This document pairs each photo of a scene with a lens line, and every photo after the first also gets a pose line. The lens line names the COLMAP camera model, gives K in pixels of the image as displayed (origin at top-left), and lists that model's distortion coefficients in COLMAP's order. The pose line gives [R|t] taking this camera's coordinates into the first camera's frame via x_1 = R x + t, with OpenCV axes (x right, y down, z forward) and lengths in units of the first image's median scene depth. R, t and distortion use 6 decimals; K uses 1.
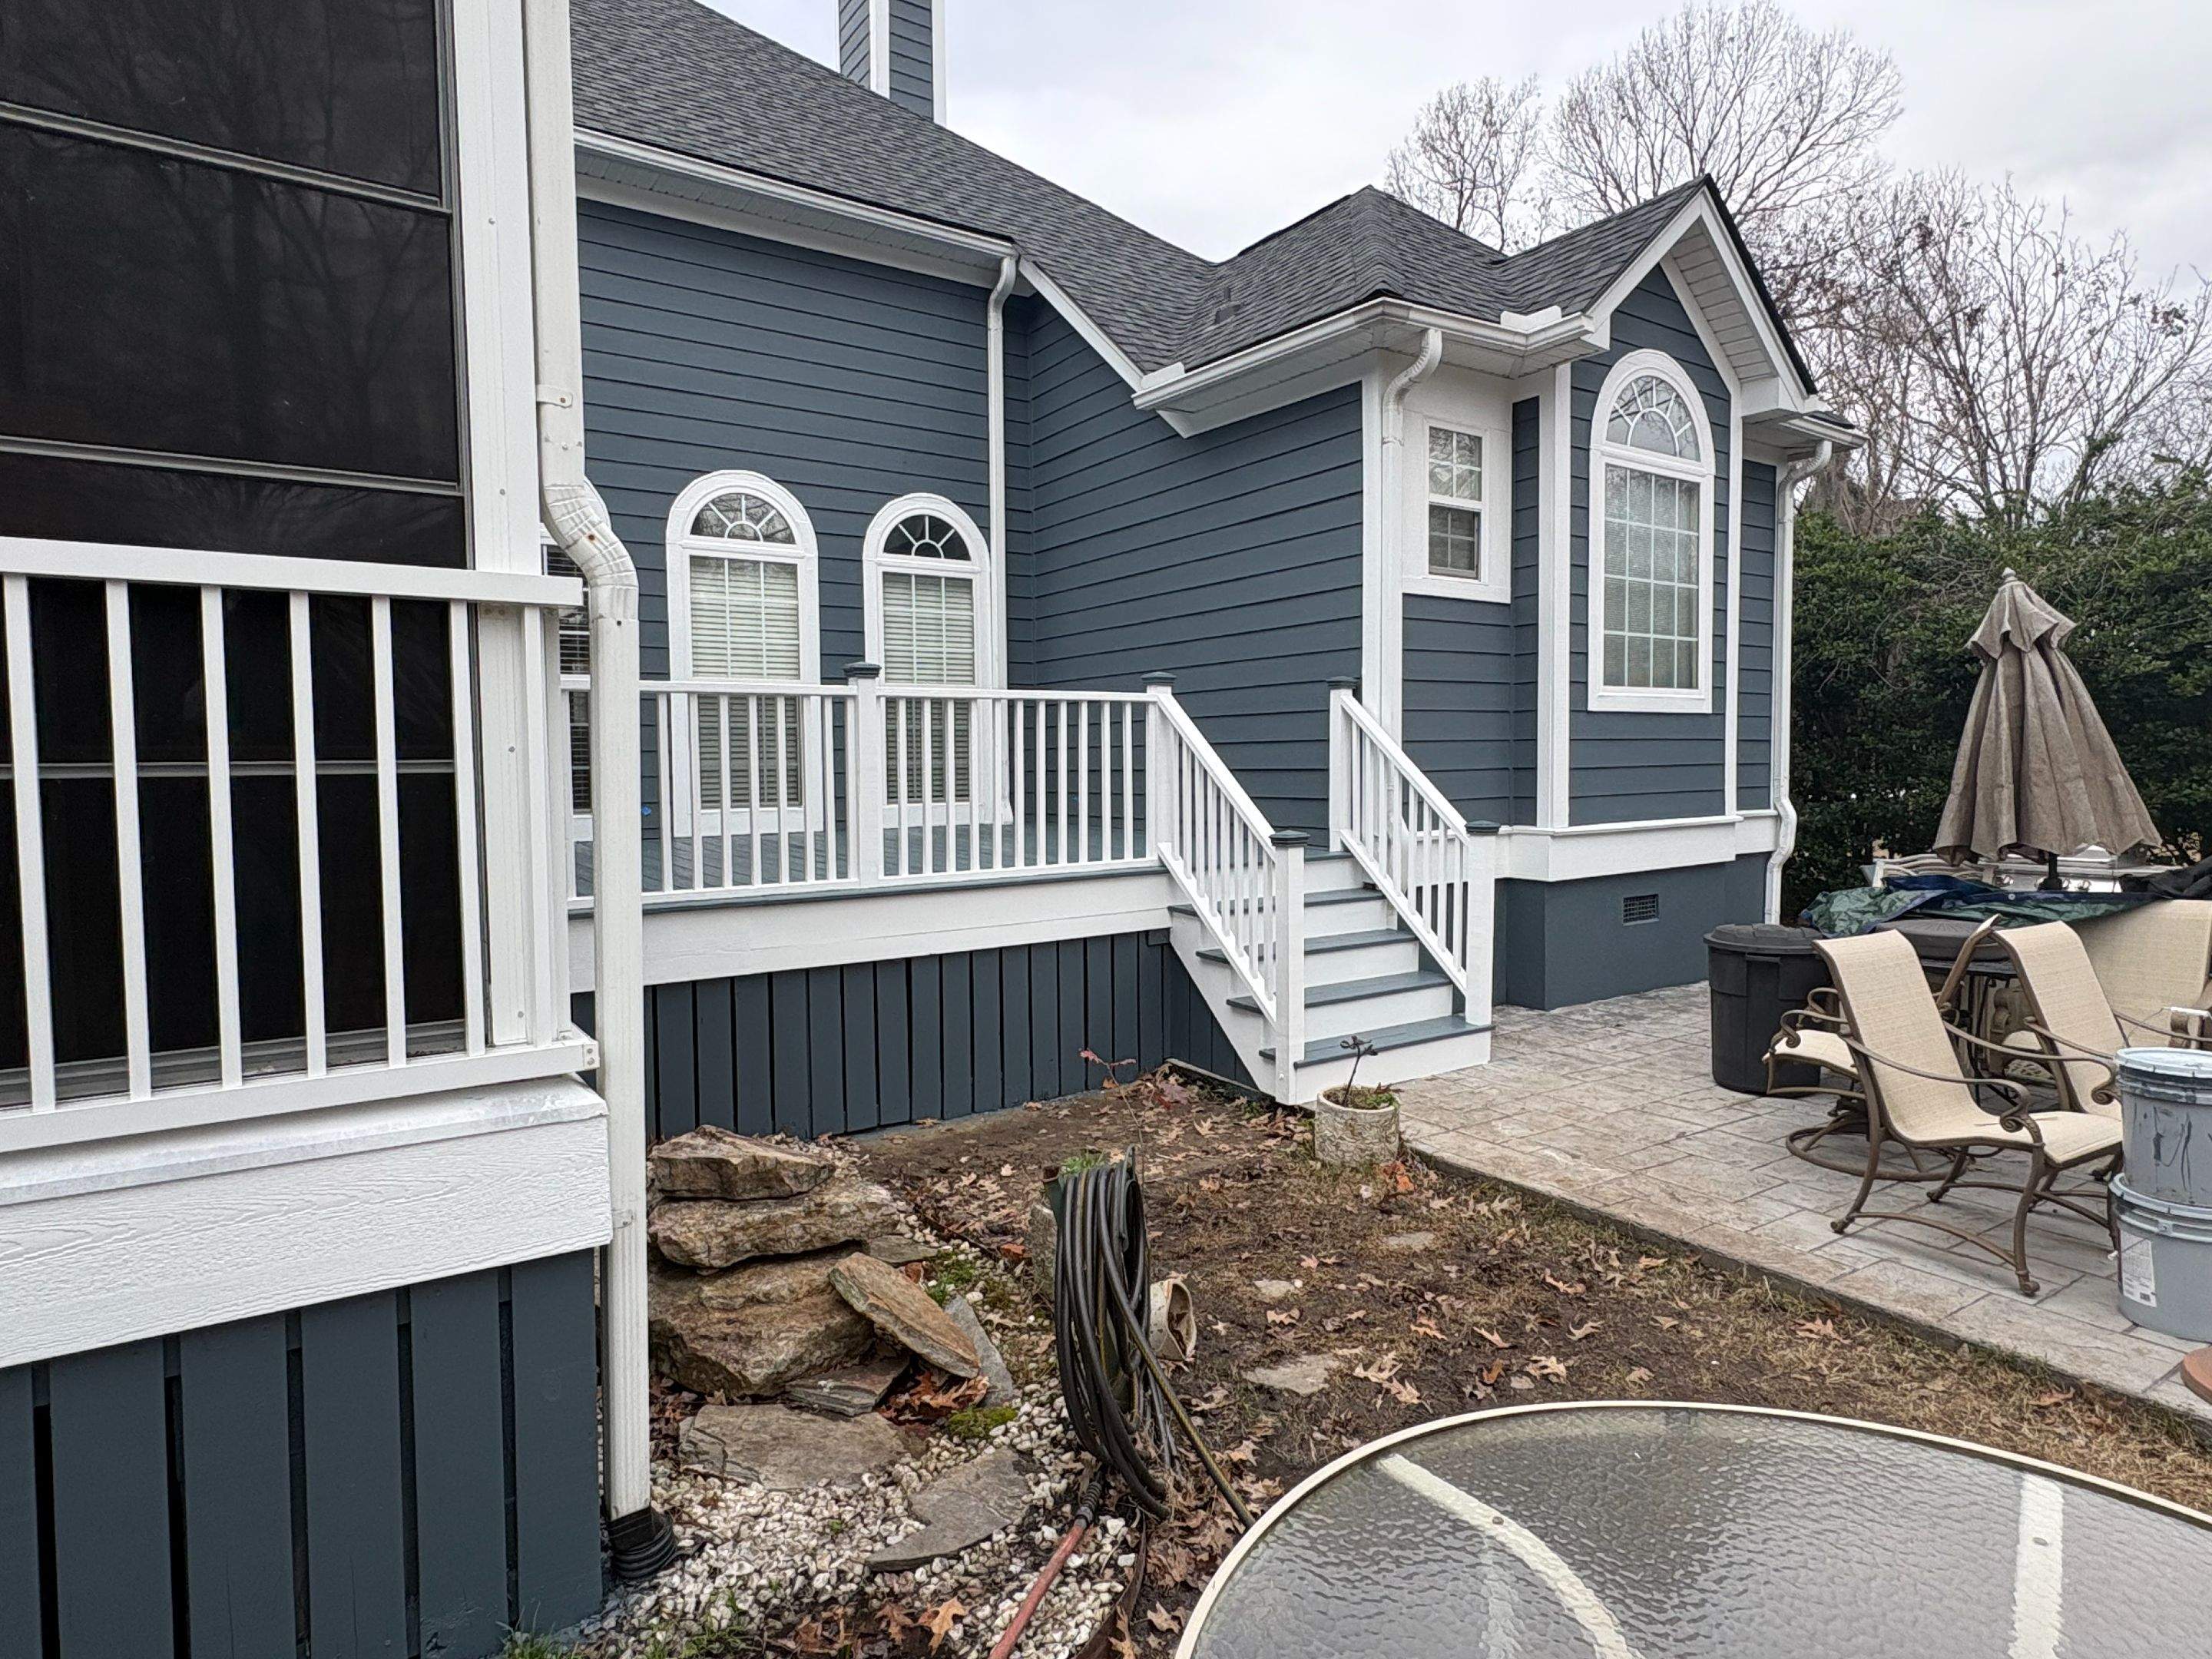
lens RADIAL K [[1248.6, 0, 1106.0], [0, 1248.6, 829.5], [0, 0, 1]] dist [-0.001132, 0.003064]
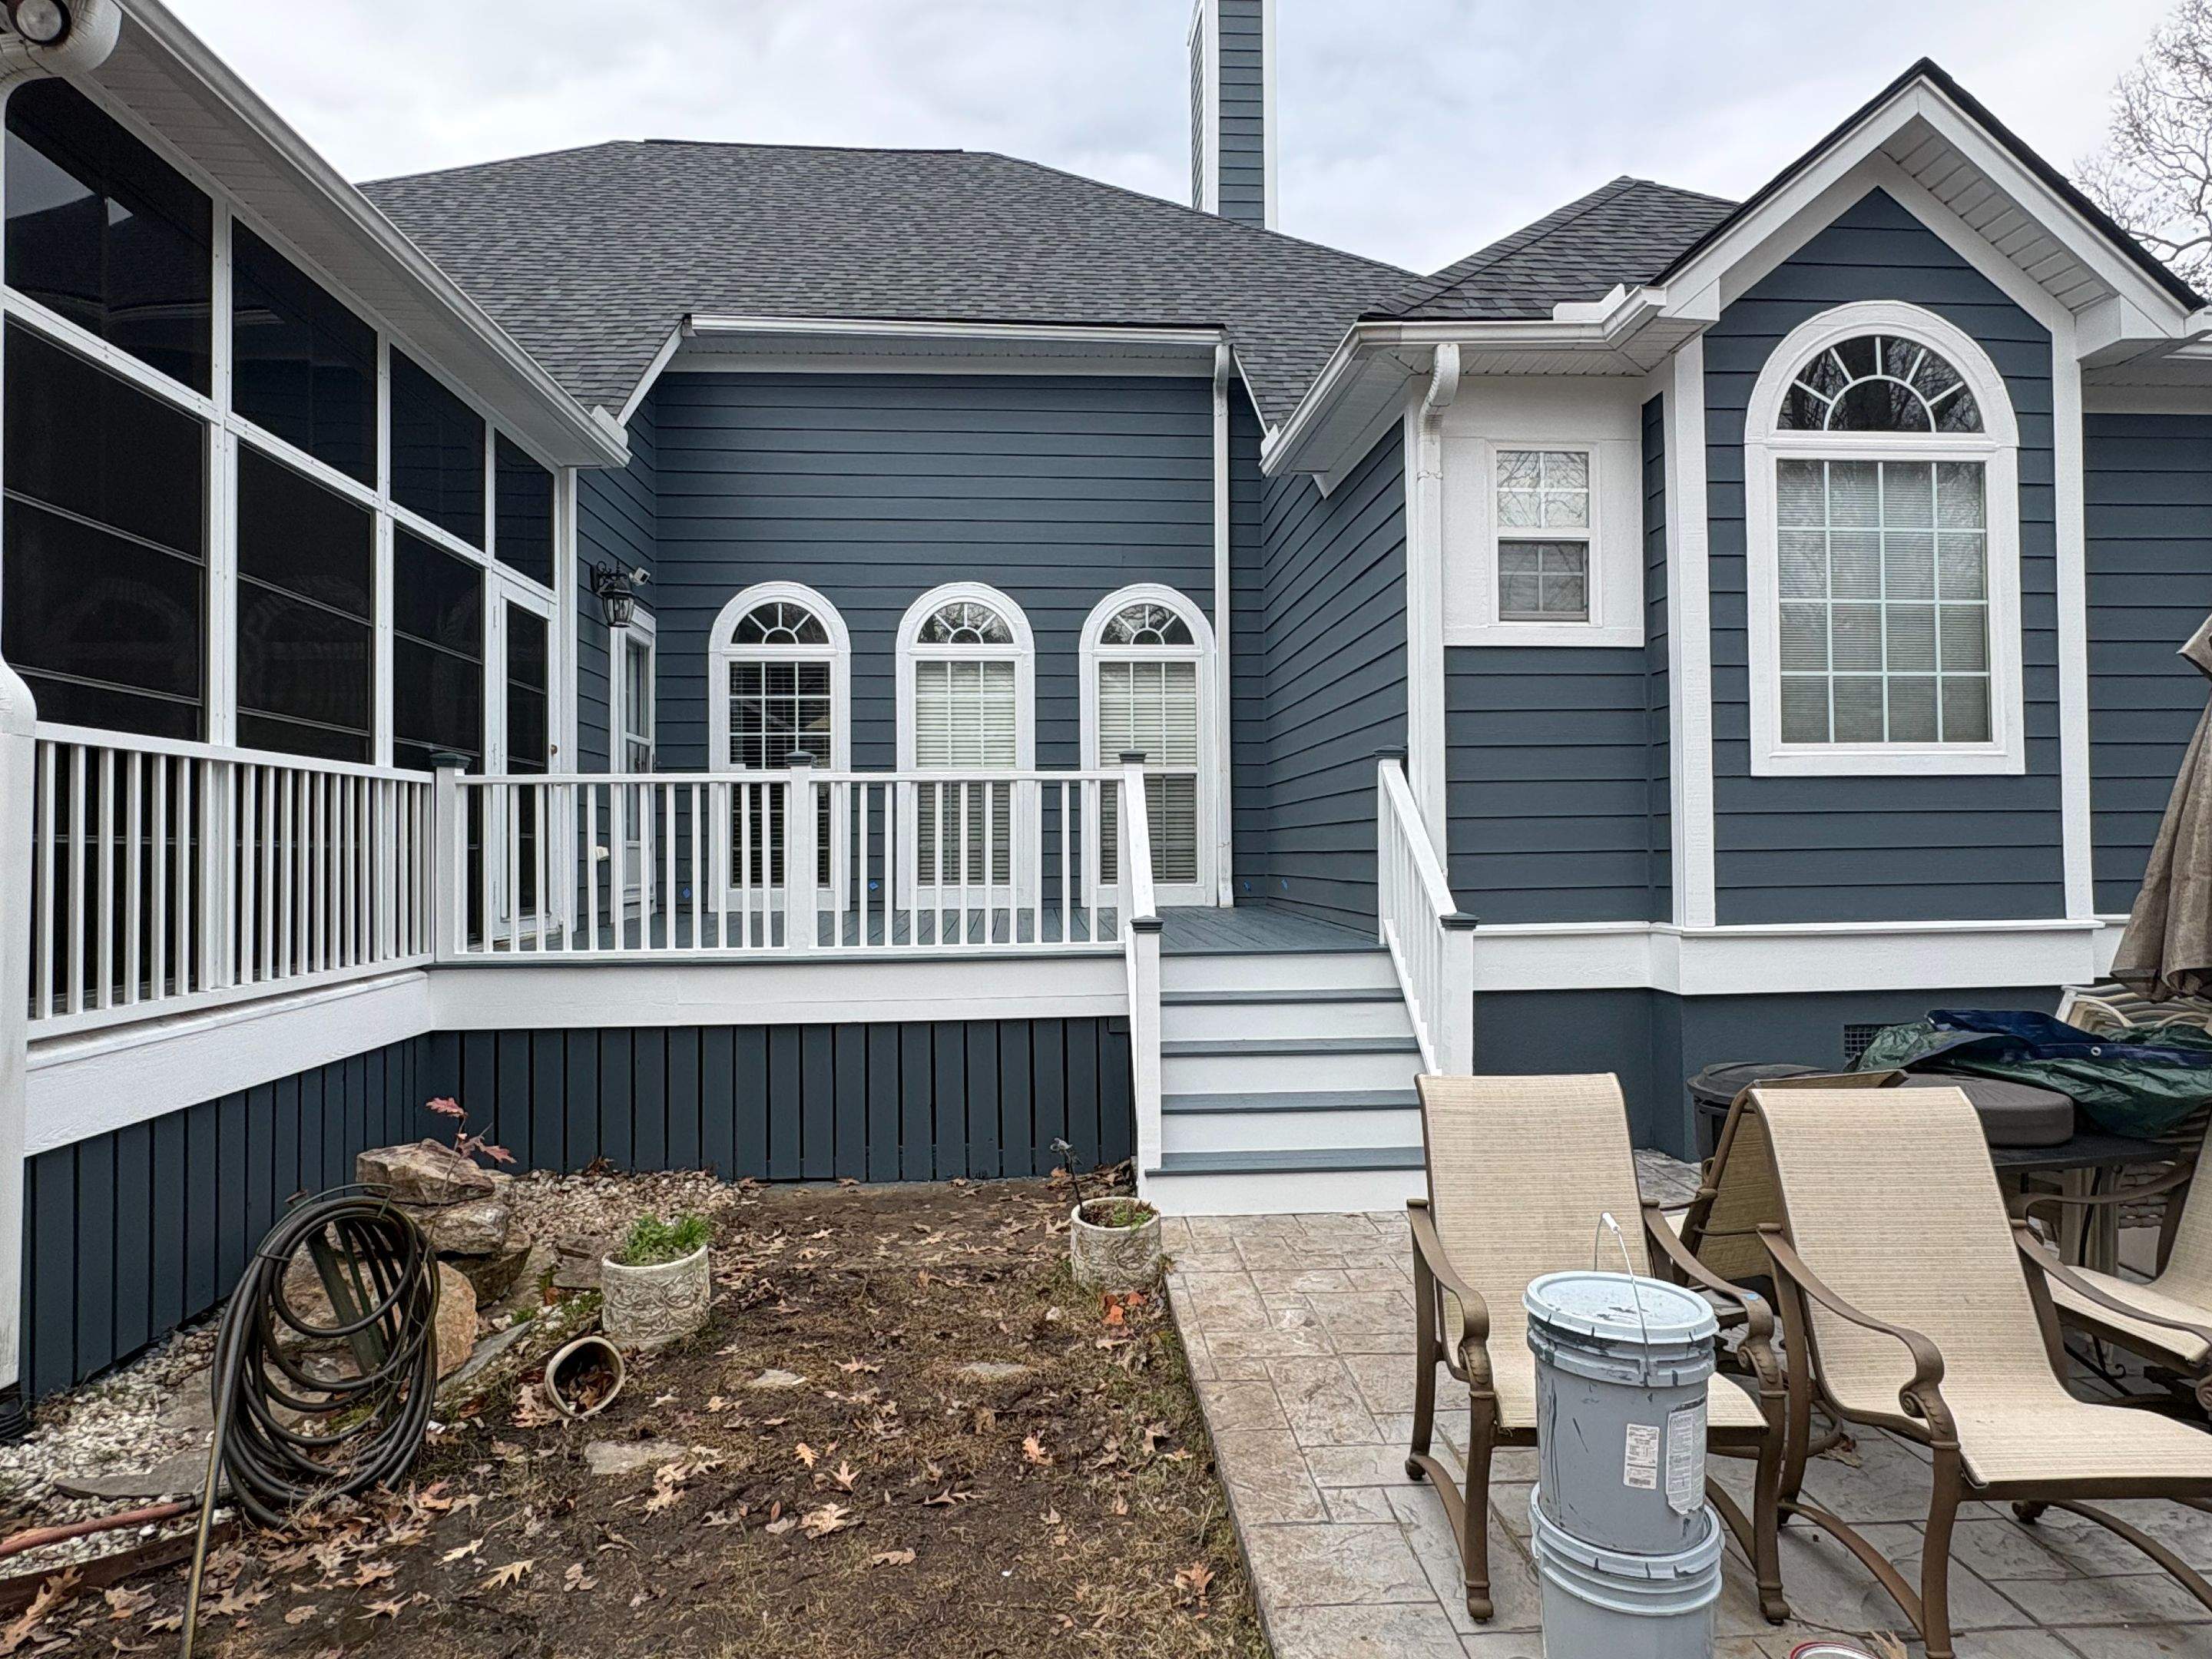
lens RADIAL K [[1248.6, 0, 1106.0], [0, 1248.6, 829.5], [0, 0, 1]] dist [-0.001132, 0.003064]
pose [[0.862181, -0.005814, -0.506567, 0.436863], [-0.028394, 0.997808, -0.059779, -0.004635], [0.505804, 0.065924, 0.860126, 0.136809]]
